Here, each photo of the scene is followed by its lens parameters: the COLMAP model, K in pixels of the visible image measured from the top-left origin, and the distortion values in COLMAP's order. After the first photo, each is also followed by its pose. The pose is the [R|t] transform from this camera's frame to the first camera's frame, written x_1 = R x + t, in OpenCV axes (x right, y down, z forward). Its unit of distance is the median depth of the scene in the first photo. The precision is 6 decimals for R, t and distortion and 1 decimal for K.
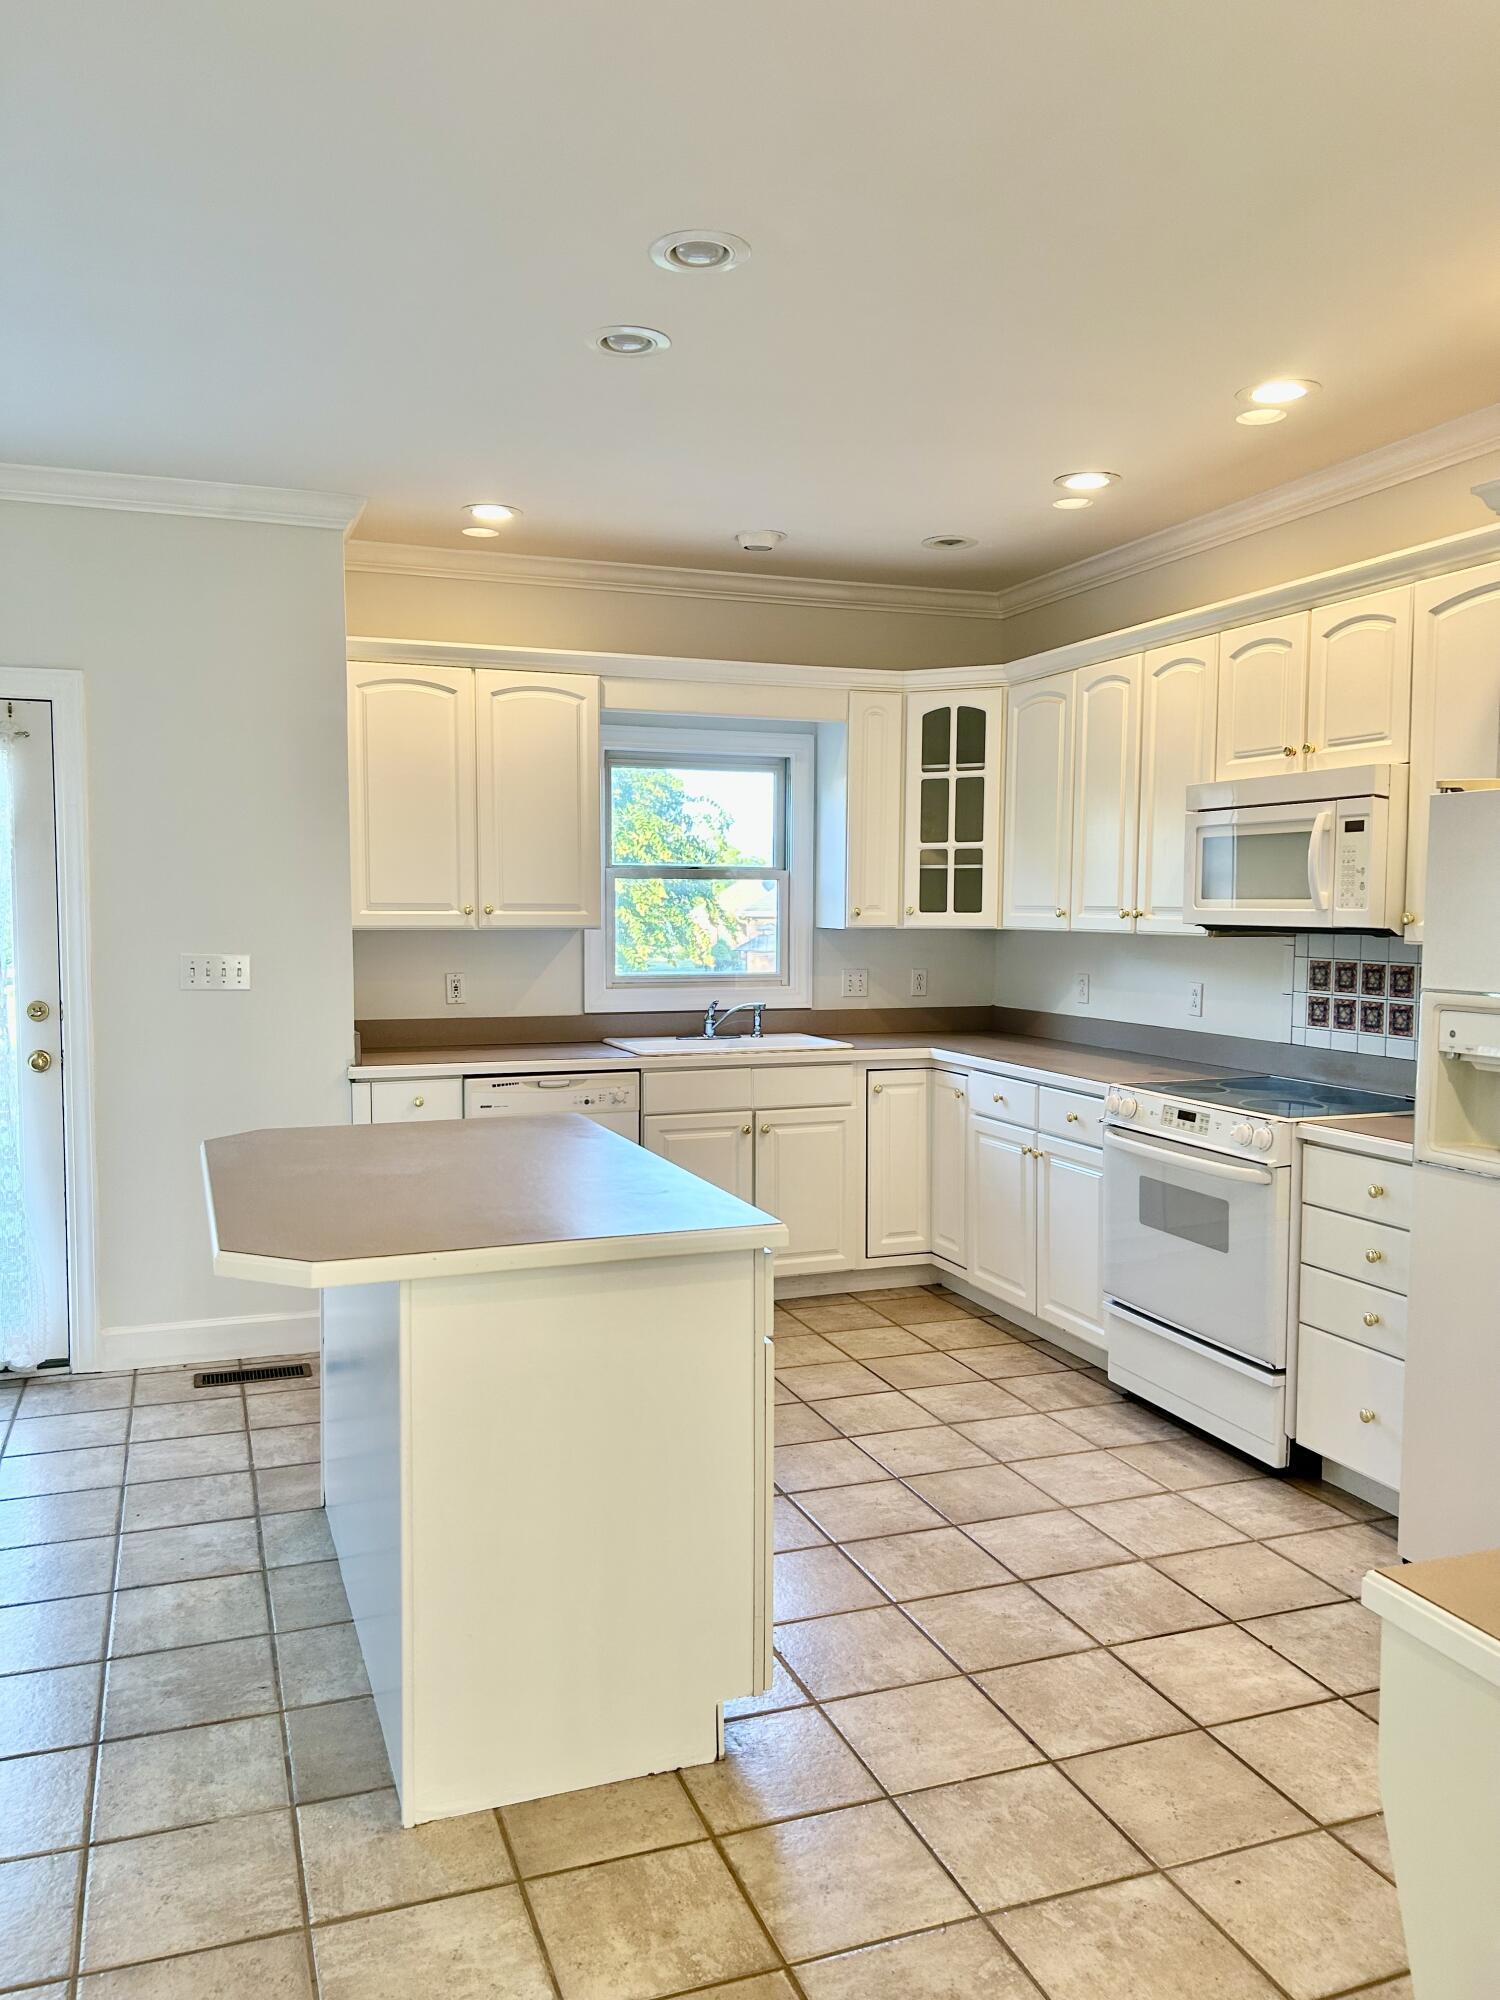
lens RADIAL K [[1515.5, 0, 729.7], [0, 1515.5, 1006.2], [0, 0, 1]] dist [0.043538, -0.041635]
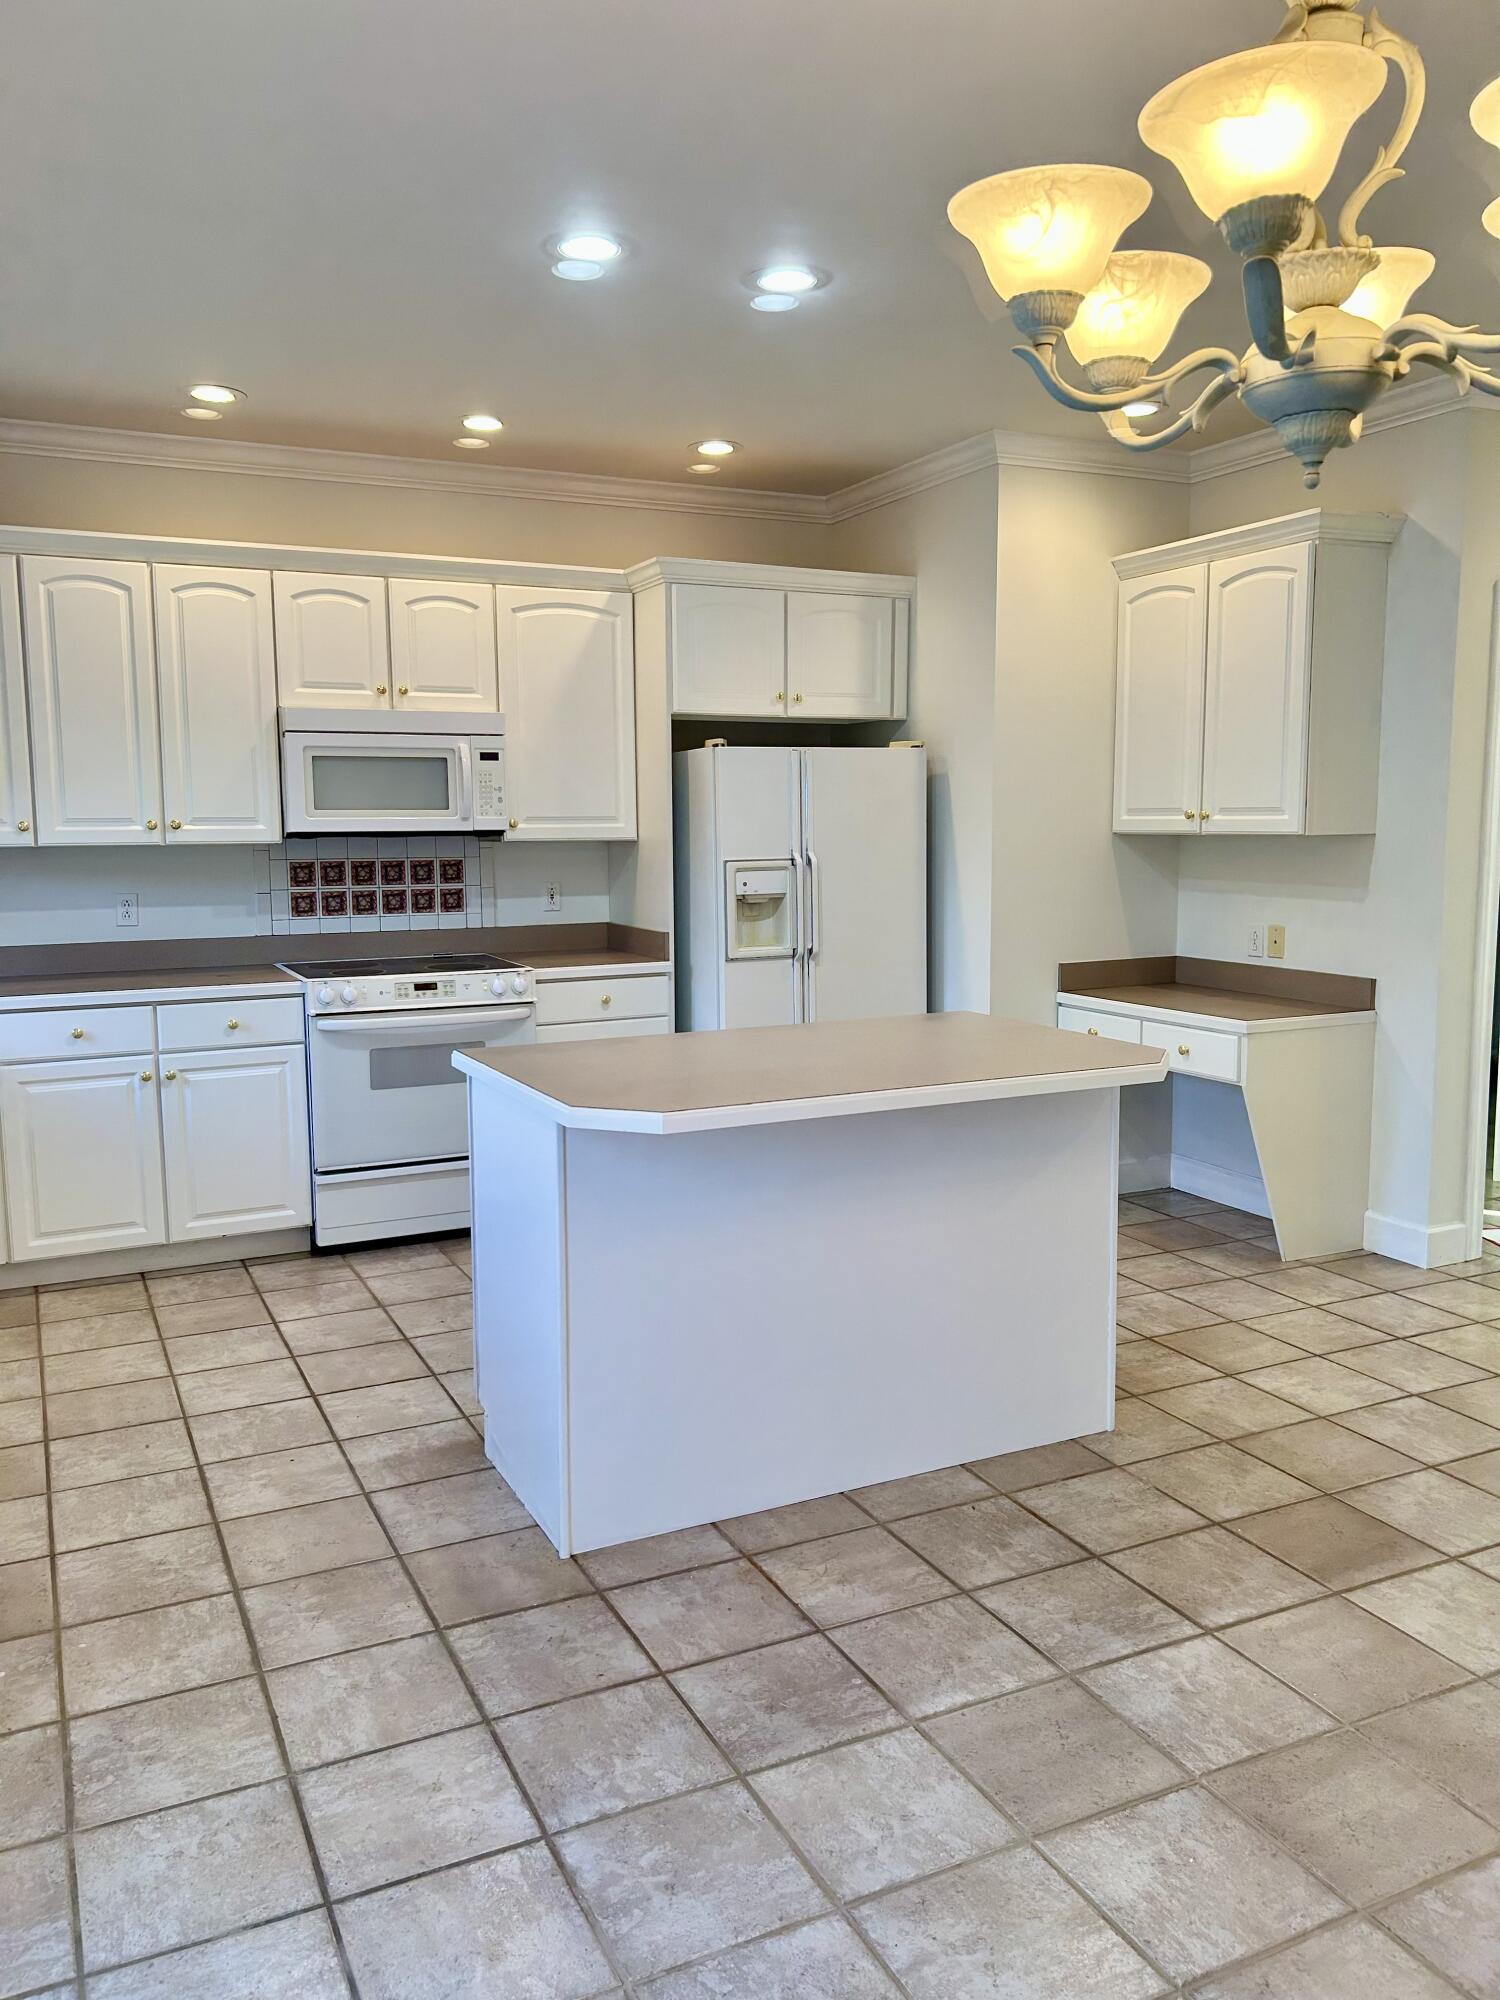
lens RADIAL K [[1515.5, 0, 744.1], [0, 1515.5, 995.4], [0, 0, 1]] dist [0.043538, -0.041635]
pose [[-0.107624, -0.119344, 0.987003, -0.899209], [0.076705, 0.988813, 0.127927, -0.055549], [-0.991228, 0.089476, -0.097265, 0.828816]]
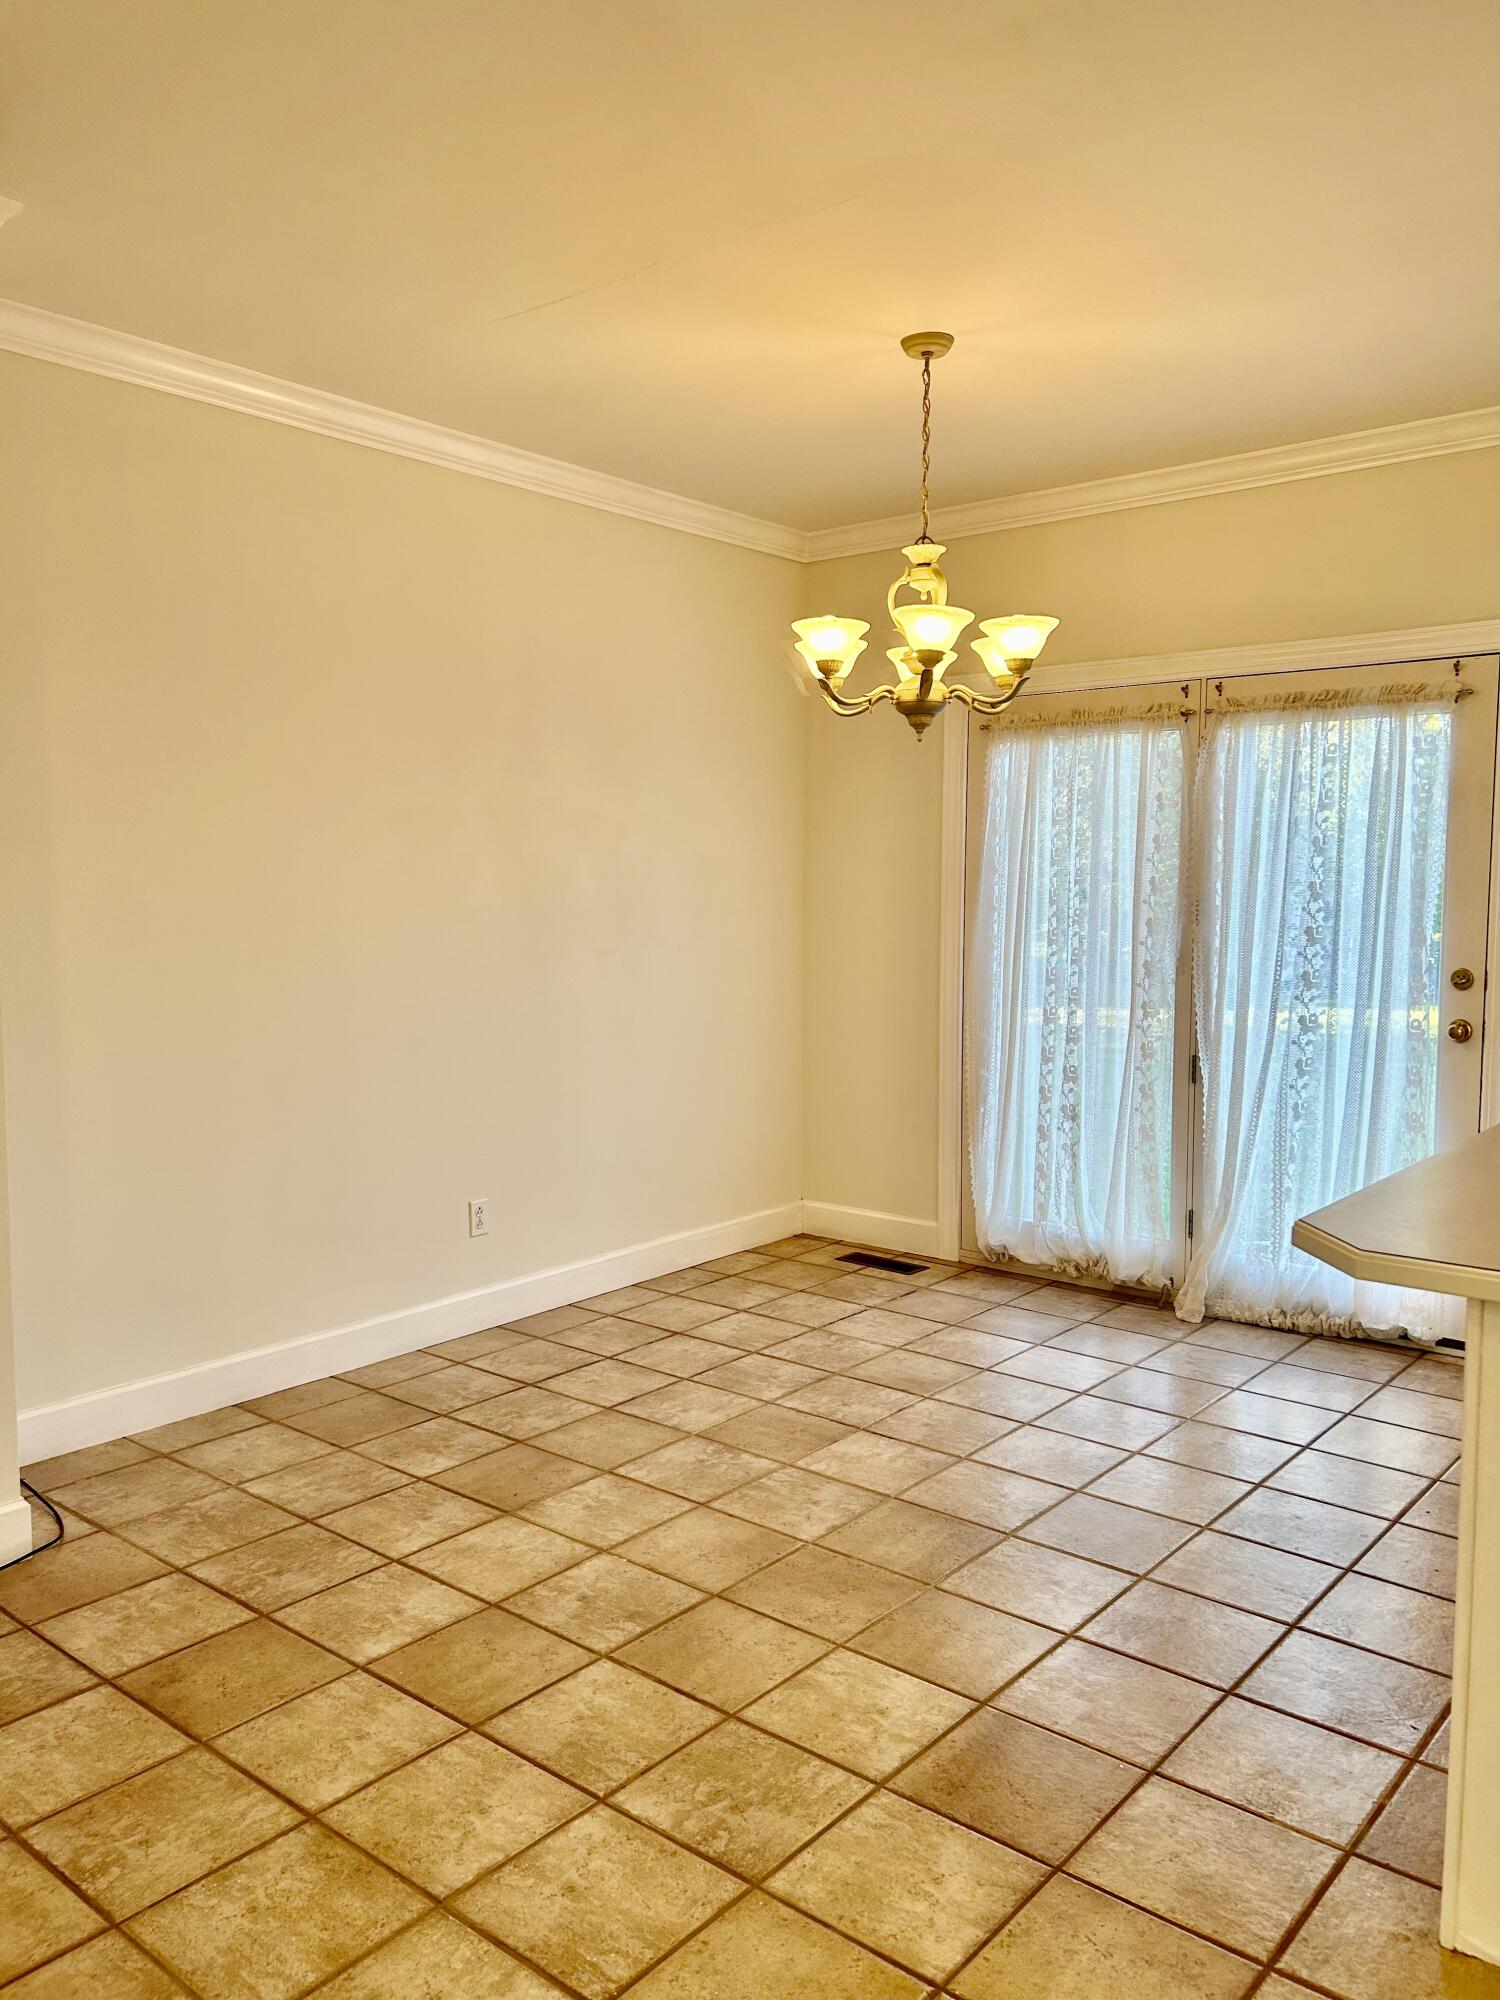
lens RADIAL K [[1515.5, 0, 761.4], [0, 1515.5, 1006.5], [0, 0, 1]] dist [0.043538, -0.041635]
pose [[0.512511, 0.072302, -0.855631, 0.158501], [-0.062808, 0.996936, 0.046622, 0.003415], [0.856380, 0.029847, 0.515482, 0.129508]]
